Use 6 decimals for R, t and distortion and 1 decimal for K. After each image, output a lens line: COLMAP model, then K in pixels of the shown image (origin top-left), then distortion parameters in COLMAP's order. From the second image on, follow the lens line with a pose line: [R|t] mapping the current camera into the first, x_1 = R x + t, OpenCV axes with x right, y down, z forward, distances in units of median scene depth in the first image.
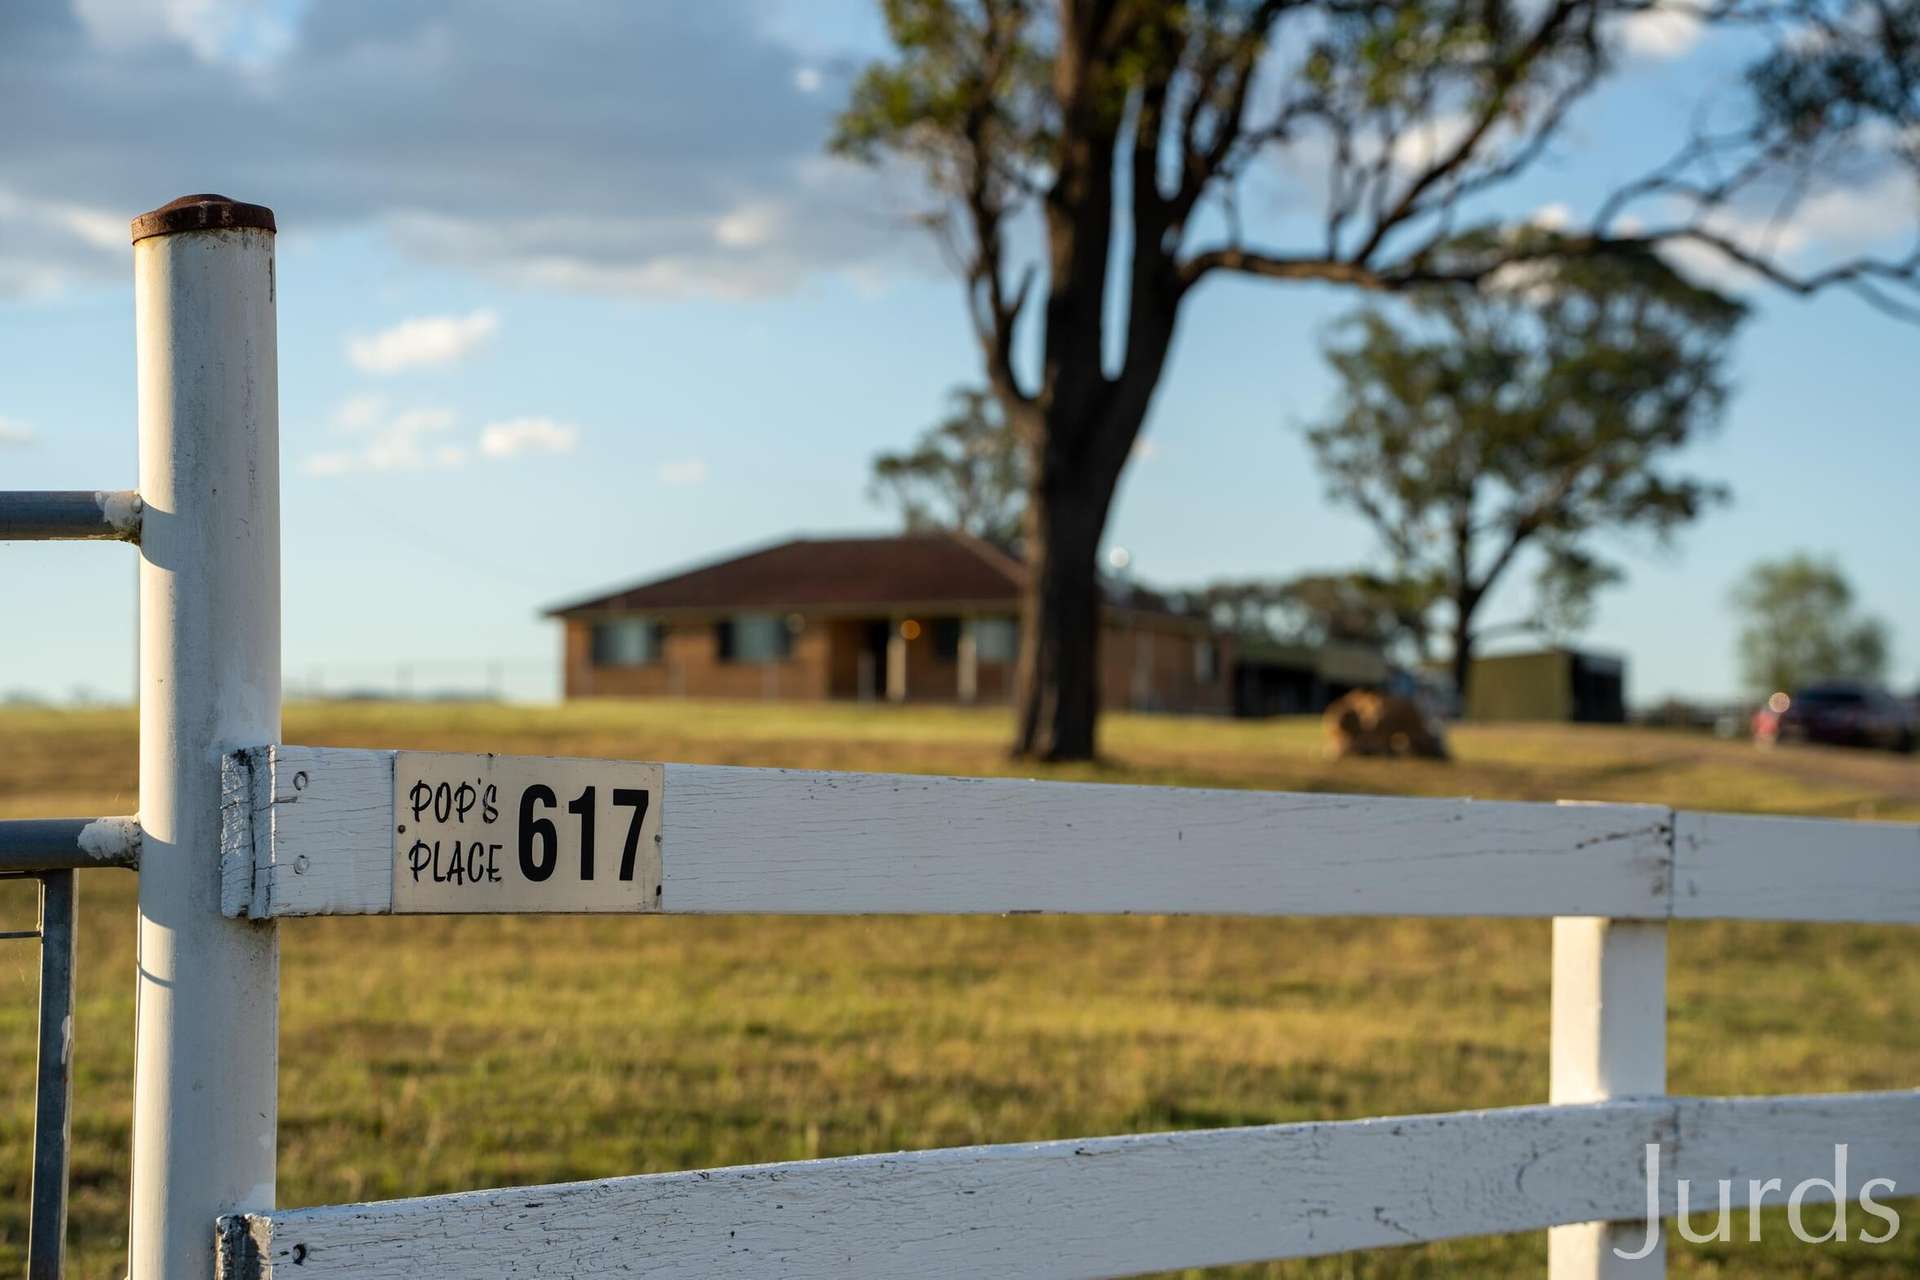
lens RADIAL K [[4496.7, 0, 960.0], [0, 4496.7, 640.0], [0, 0, 1]] dist [-0.084703, -0.257943]
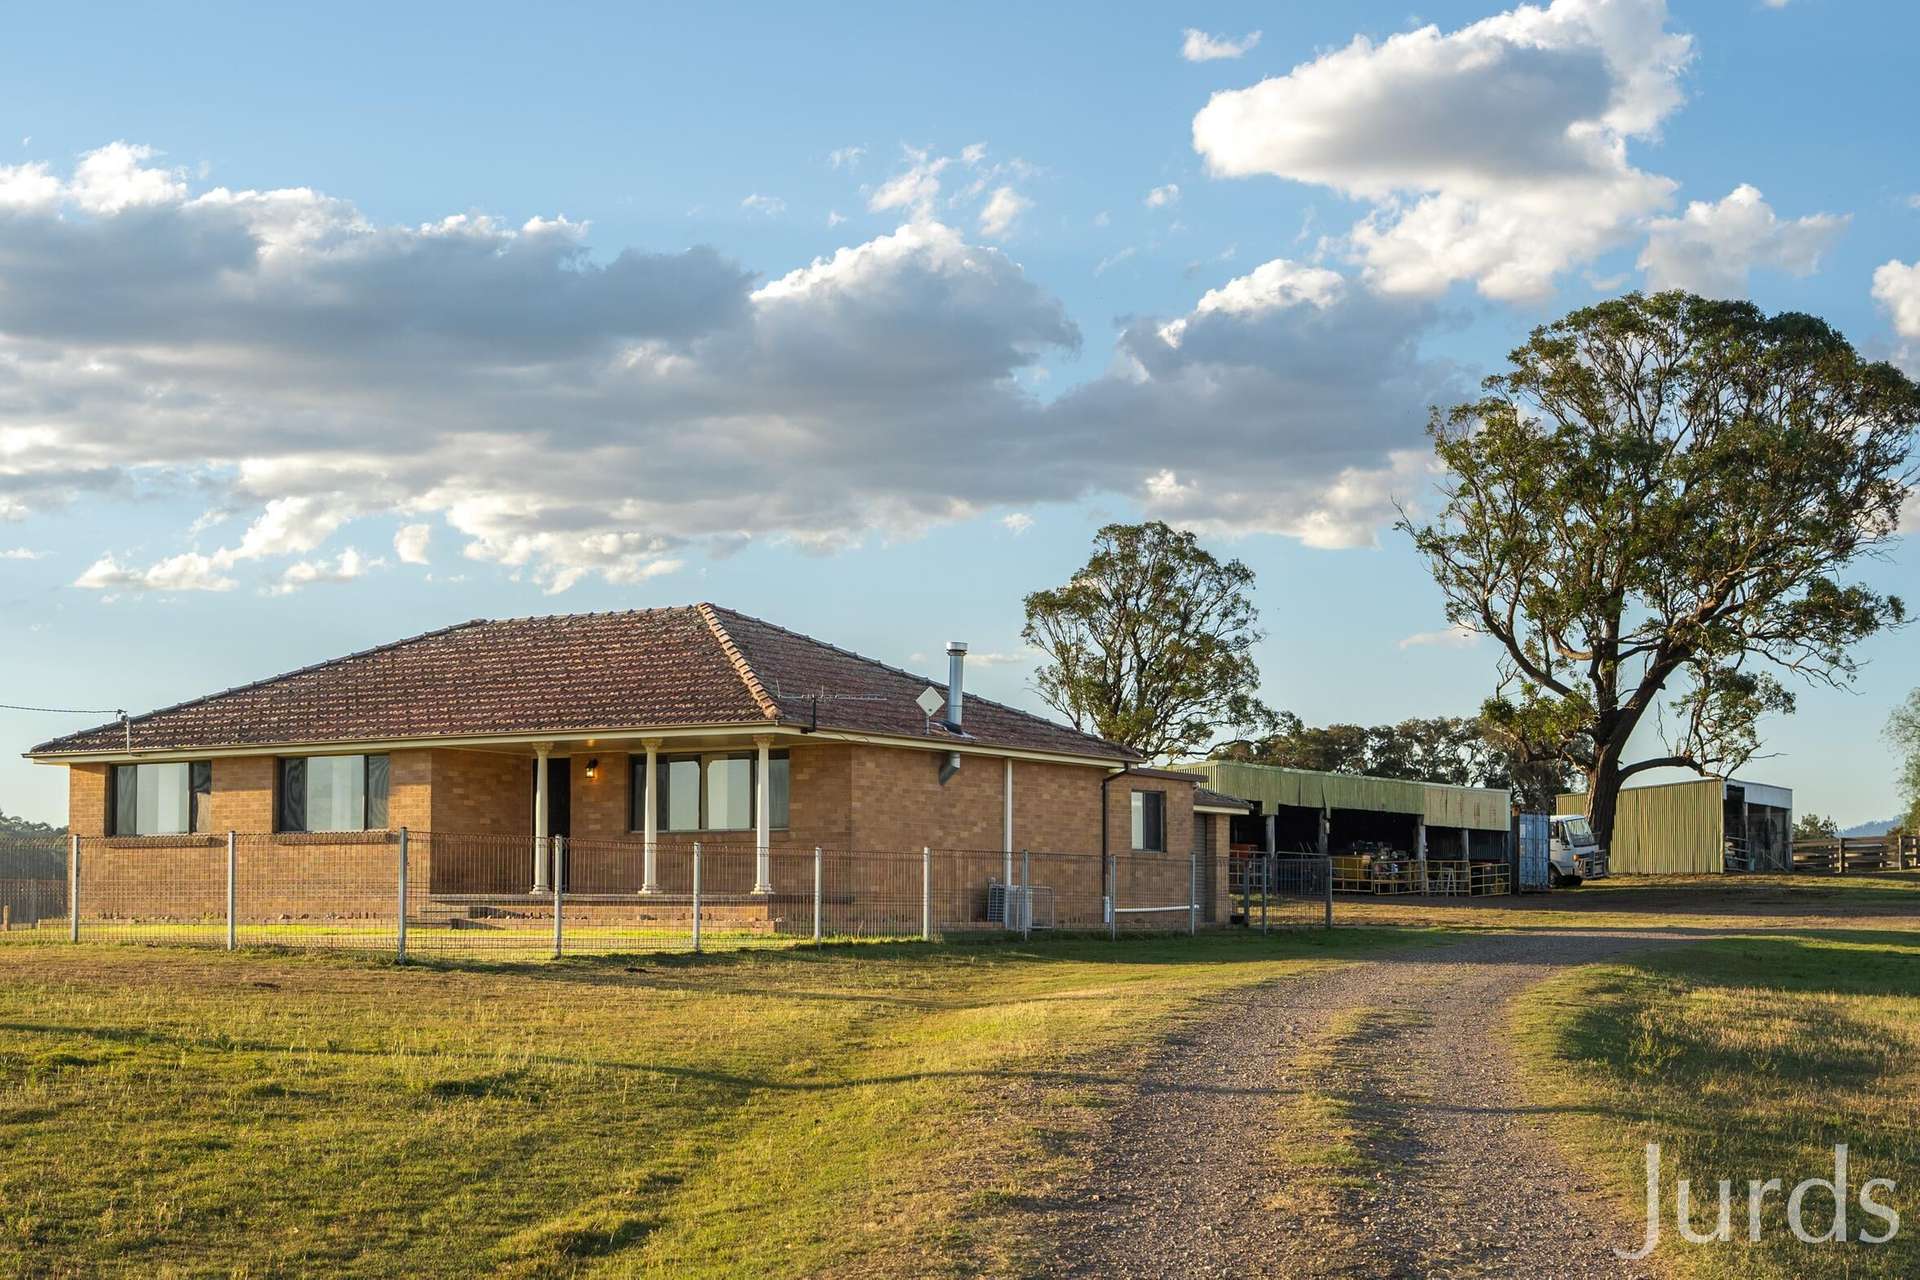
lens RADIAL K [[2995.4, 0, 960.0], [0, 2995.4, 640.0], [0, 0, 1]] dist [0.004361, -1.204031]
pose [[0.993321, -0.008995, -0.115037, 0.054914], [0.004083, 0.999073, -0.042863, -0.001877], [0.115315, 0.042107, 0.992436, 0.410361]]
